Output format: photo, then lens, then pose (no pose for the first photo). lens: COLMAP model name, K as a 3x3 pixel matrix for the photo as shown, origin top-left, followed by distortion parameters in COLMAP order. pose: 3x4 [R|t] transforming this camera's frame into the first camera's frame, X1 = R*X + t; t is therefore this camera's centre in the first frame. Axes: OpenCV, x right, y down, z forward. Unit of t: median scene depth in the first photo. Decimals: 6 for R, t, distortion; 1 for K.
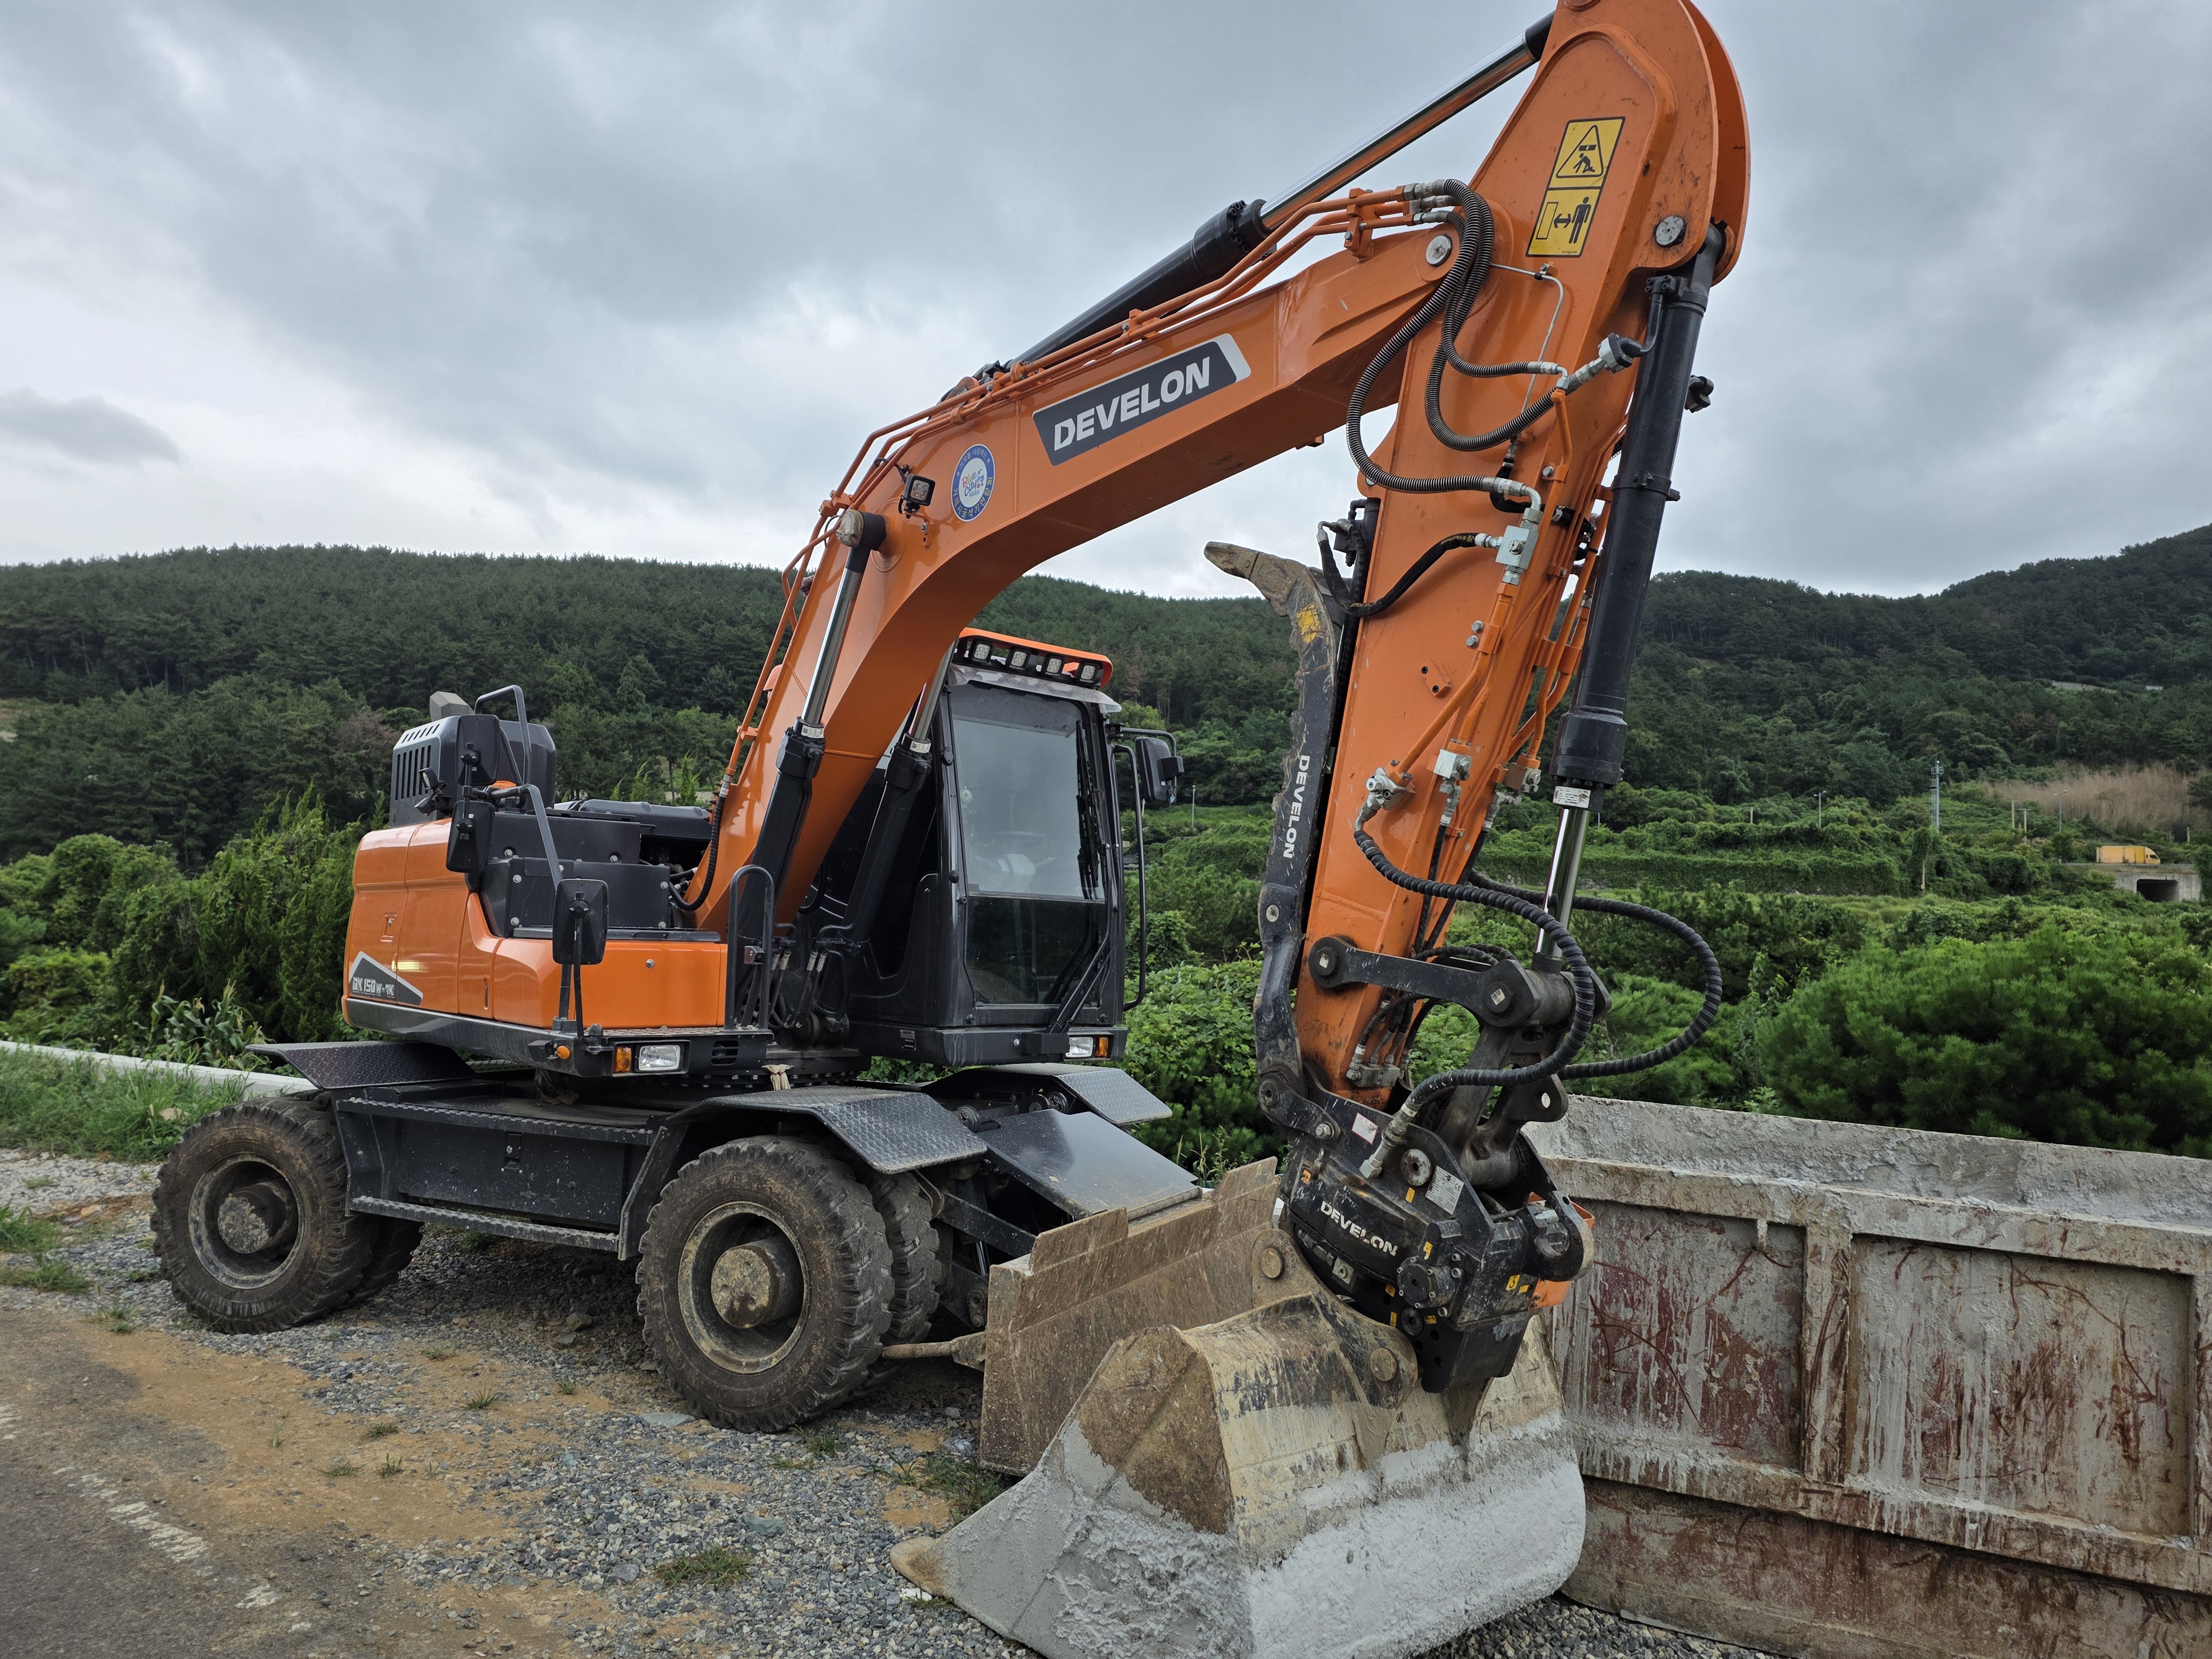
lens RADIAL K [[1465.2, 0, 1115.0], [0, 1465.2, 829.9], [0, 0, 1]] dist [-0.000305, -0.001366]
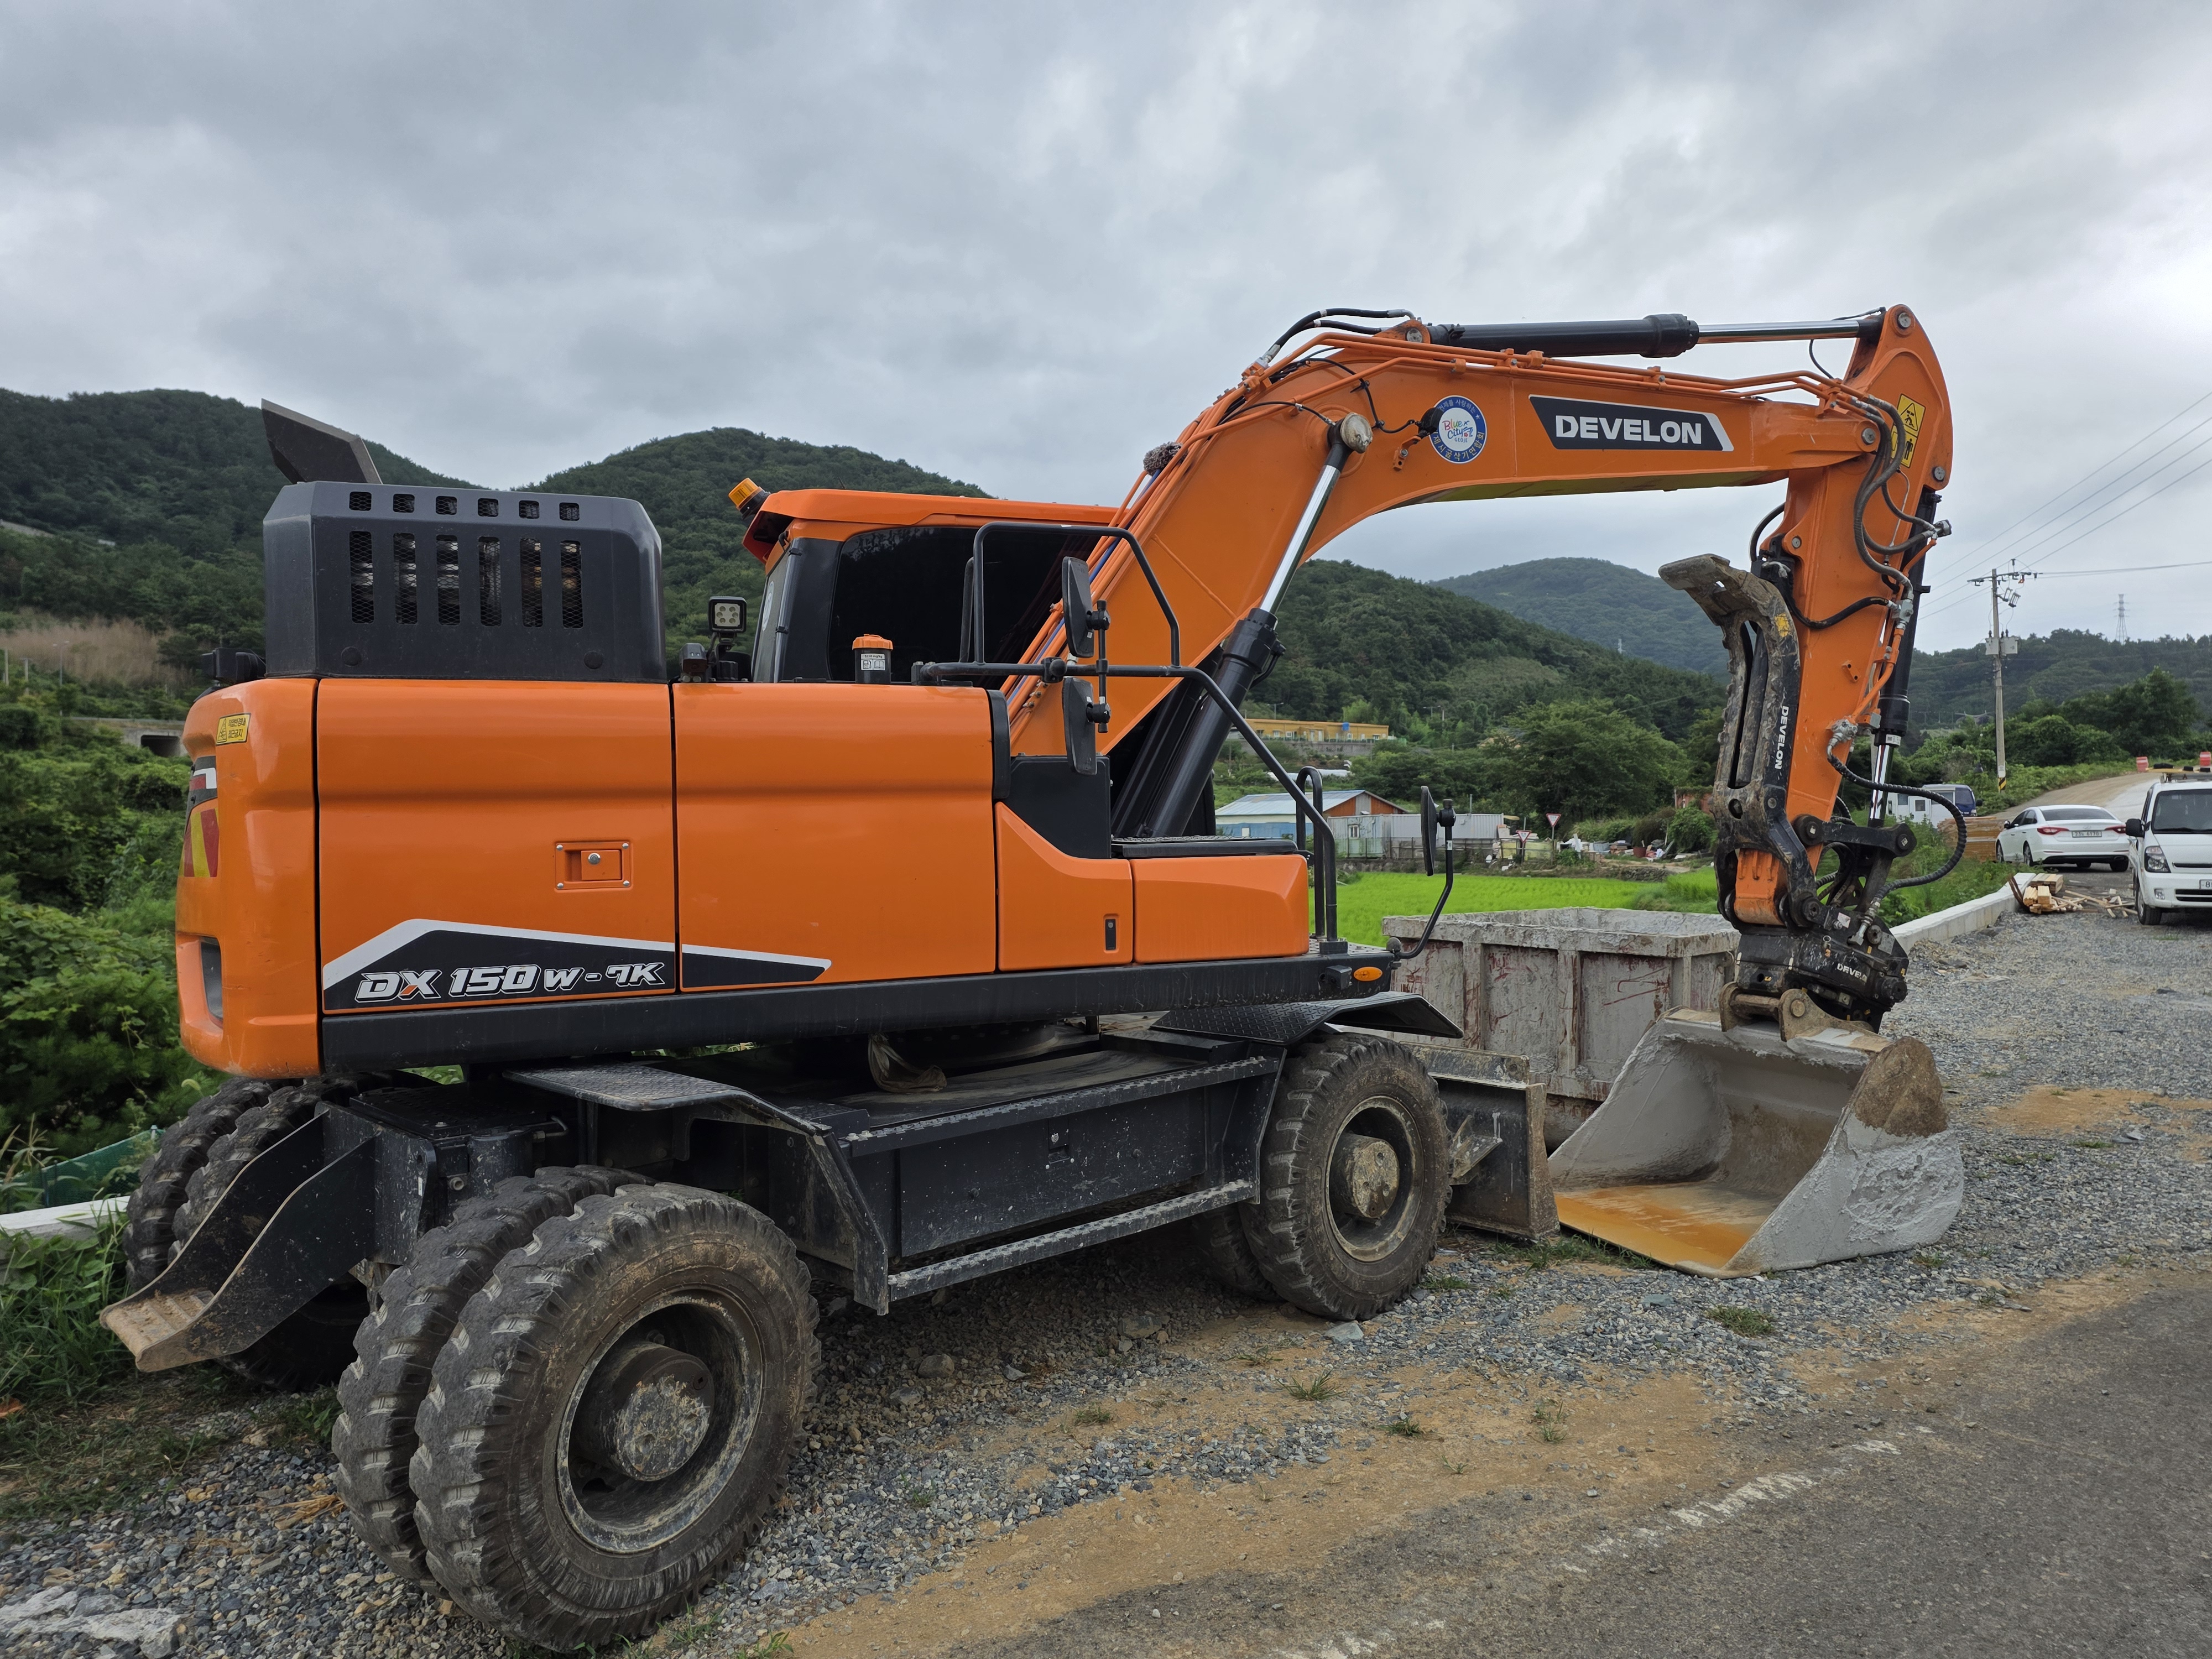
lens RADIAL K [[1465.2, 0, 1115.0], [0, 1465.2, 829.9], [0, 0, 1]] dist [-0.000305, -0.001366]
pose [[0.365814, -0.045808, 0.929560, -1.360859], [-0.046033, 0.996675, 0.067231, 0.008534], [-0.929549, -0.067384, 0.362489, 0.878839]]
